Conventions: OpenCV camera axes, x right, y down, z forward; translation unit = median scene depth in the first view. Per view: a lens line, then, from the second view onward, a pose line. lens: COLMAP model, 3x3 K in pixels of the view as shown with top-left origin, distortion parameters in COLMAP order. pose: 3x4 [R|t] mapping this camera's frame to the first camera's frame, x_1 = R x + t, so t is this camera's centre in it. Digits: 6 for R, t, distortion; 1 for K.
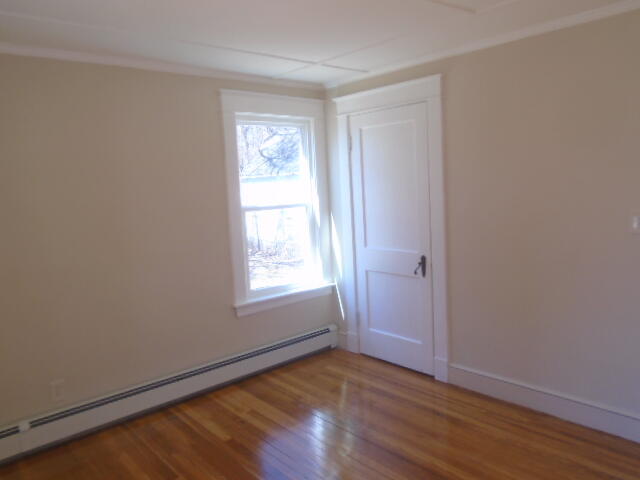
lens RADIAL K [[489.3, 0, 320.0], [0, 489.3, 240.0], [0, 0, 1]] dist [-0.002338, -0.003553]
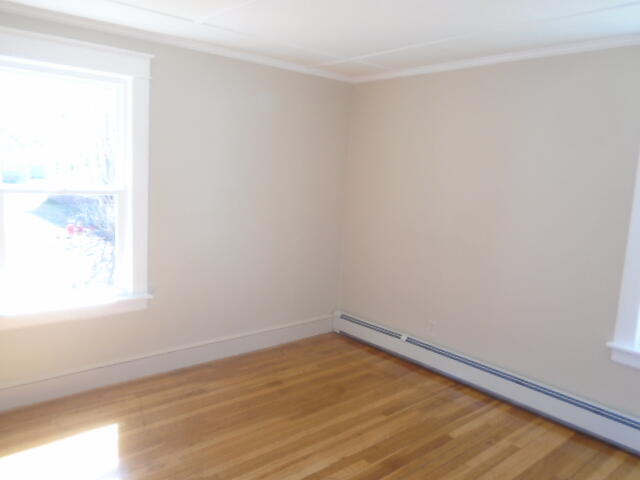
lens RADIAL K [[489.3, 0, 320.0], [0, 489.3, 240.0], [0, 0, 1]] dist [-0.002338, -0.003553]
pose [[-0.010290, 0.188417, -0.982035, 0.679396], [-0.176719, 0.966286, 0.187247, -0.105365], [0.984208, 0.175471, 0.023354, 0.625224]]
